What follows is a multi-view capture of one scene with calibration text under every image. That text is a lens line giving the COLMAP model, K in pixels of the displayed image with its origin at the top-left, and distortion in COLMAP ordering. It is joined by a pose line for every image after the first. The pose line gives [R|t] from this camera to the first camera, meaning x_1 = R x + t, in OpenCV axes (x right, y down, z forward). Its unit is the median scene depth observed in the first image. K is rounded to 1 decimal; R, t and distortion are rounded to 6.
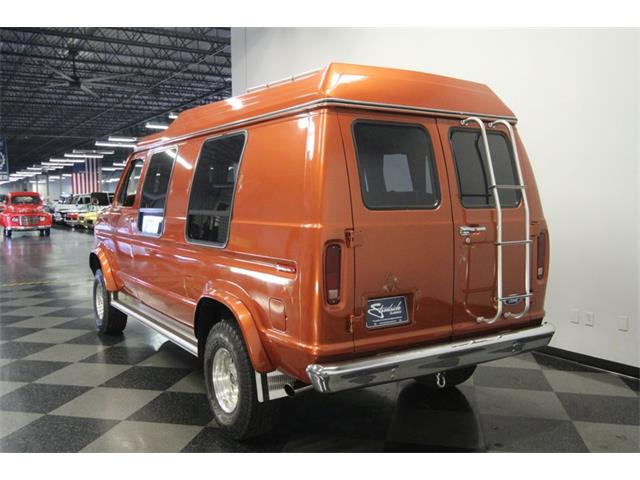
lens RADIAL K [[572.0, 0, 320.0], [0, 572.0, 240.0], [0, 0, 1]] dist [0.008626, 0.002838]
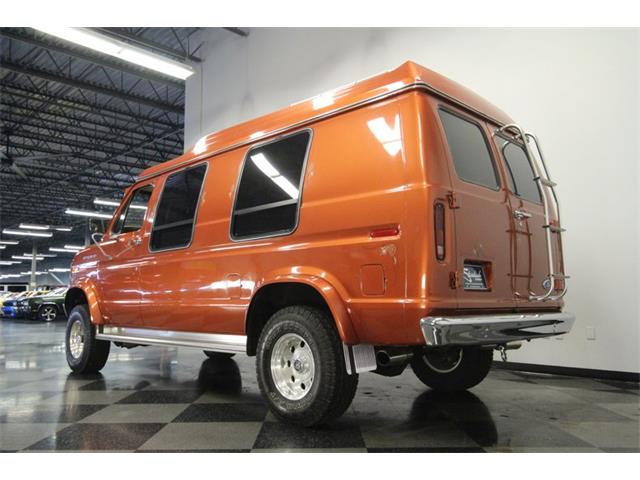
lens RADIAL K [[519.3, 0, 311.3], [0, 519.3, 242.5], [0, 0, 1]] dist [0.004039, -0.000189]
pose [[0.980695, 0.021546, 0.194354, -0.309662], [0.013866, 0.983747, -0.179027, 0.194847], [-0.195052, 0.178265, 0.964456, 0.097018]]
